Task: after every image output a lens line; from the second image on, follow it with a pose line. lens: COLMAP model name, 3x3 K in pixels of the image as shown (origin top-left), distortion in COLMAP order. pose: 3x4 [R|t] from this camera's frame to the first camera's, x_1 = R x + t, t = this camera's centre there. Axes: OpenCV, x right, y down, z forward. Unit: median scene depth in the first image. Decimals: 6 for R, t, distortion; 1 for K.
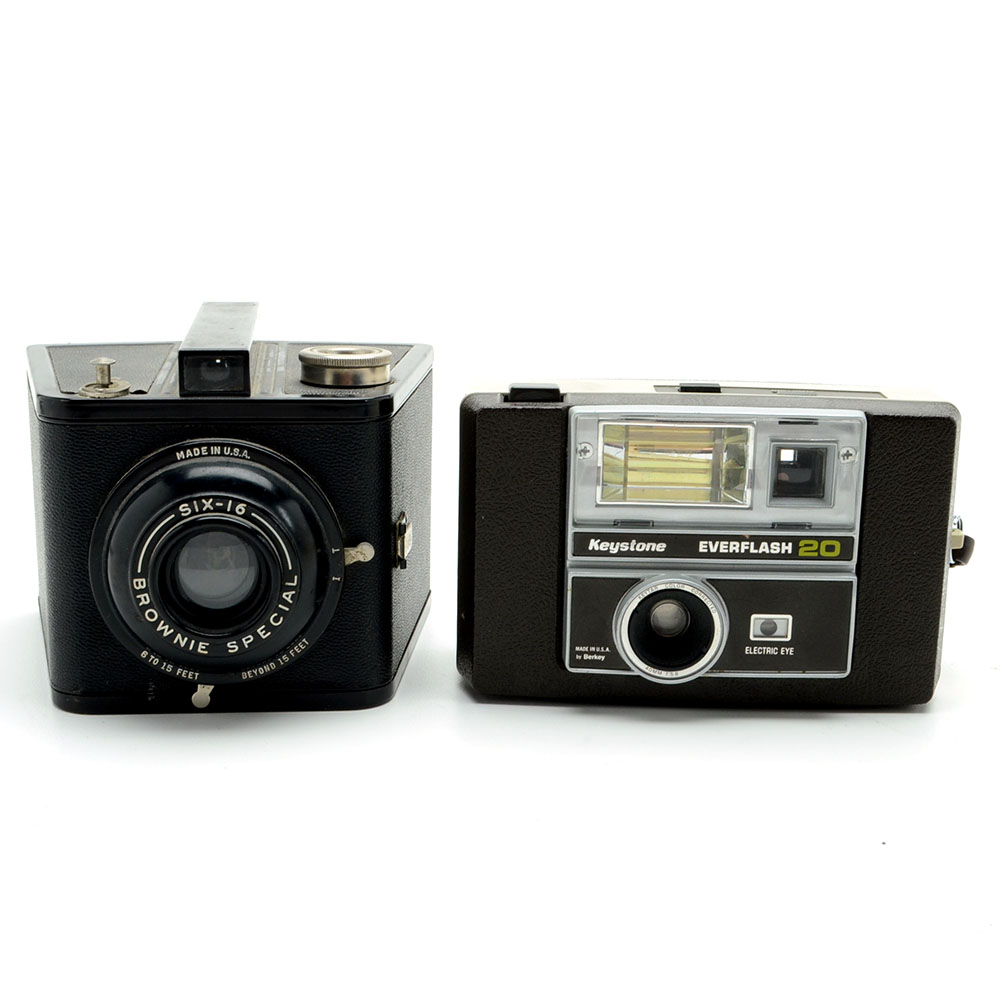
lens RADIAL K [[1742.7, 0, 499.5], [0, 1742.7, 493.1], [0, 0, 1]] dist [0.044532, 0.000000]
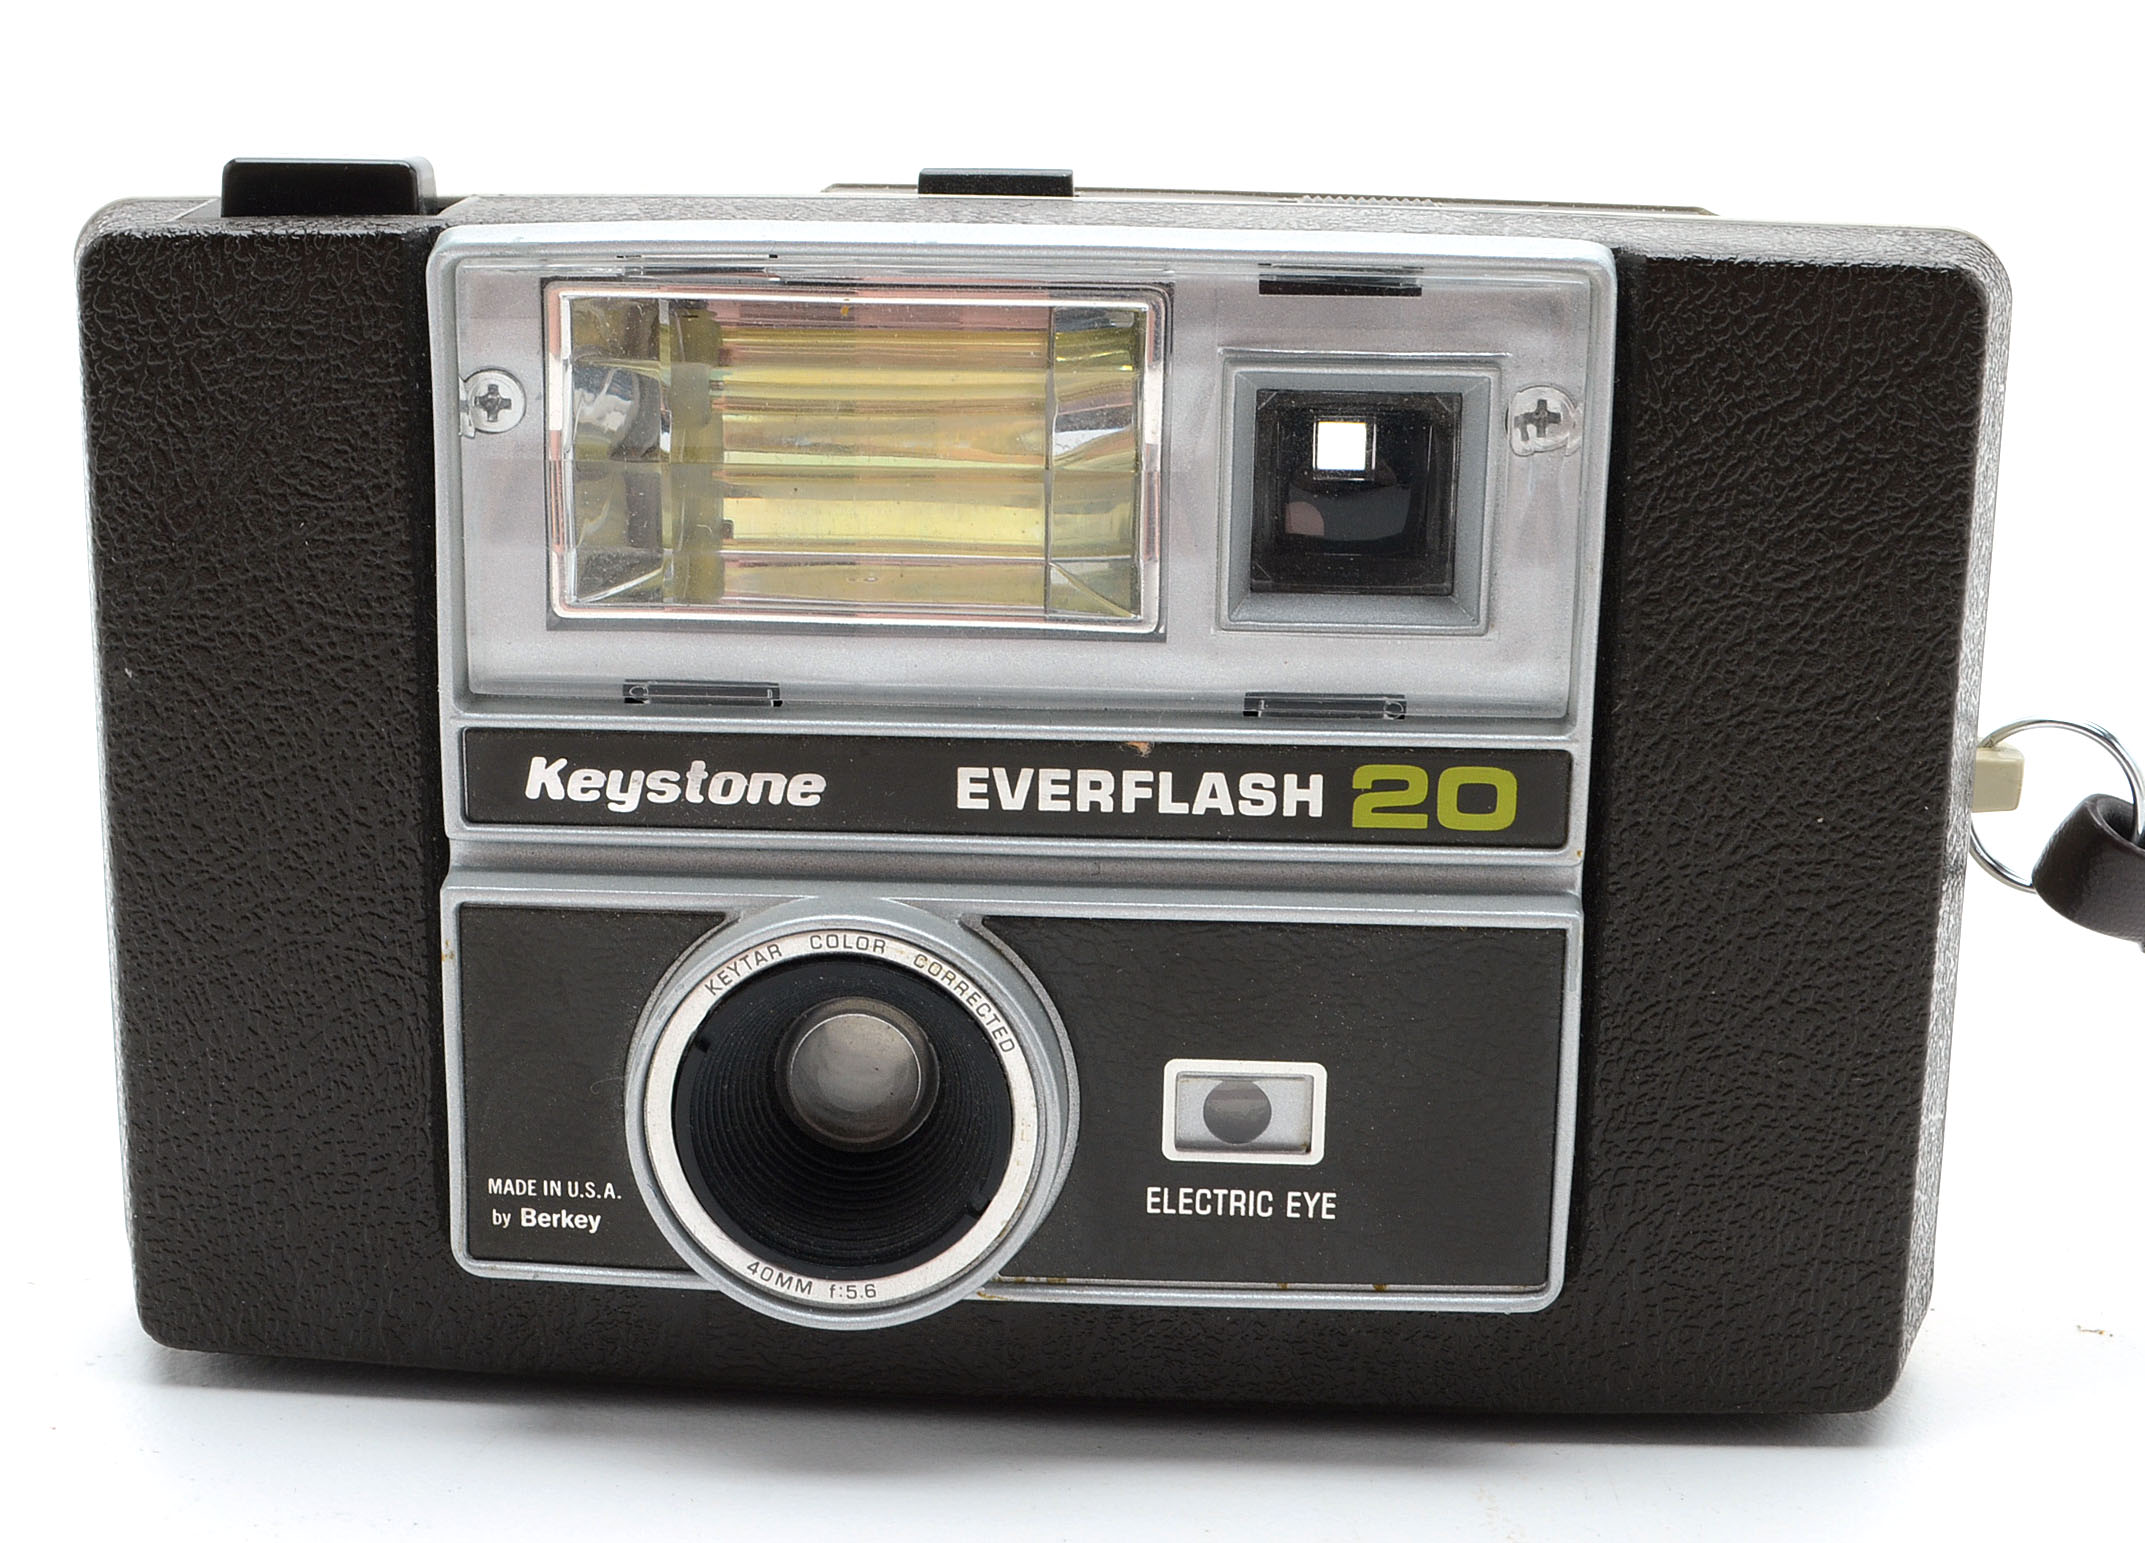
lens RADIAL K [[3305.4, 0, 1072.1], [0, 3305.4, 788.9], [0, 0, 1]] dist [0.005635, 0.000000]
pose [[0.998597, 0.005777, -0.052634, 0.156451], [-0.006056, 0.999968, -0.005134, 0.033123], [0.052602, 0.005446, 0.998601, 0.523394]]
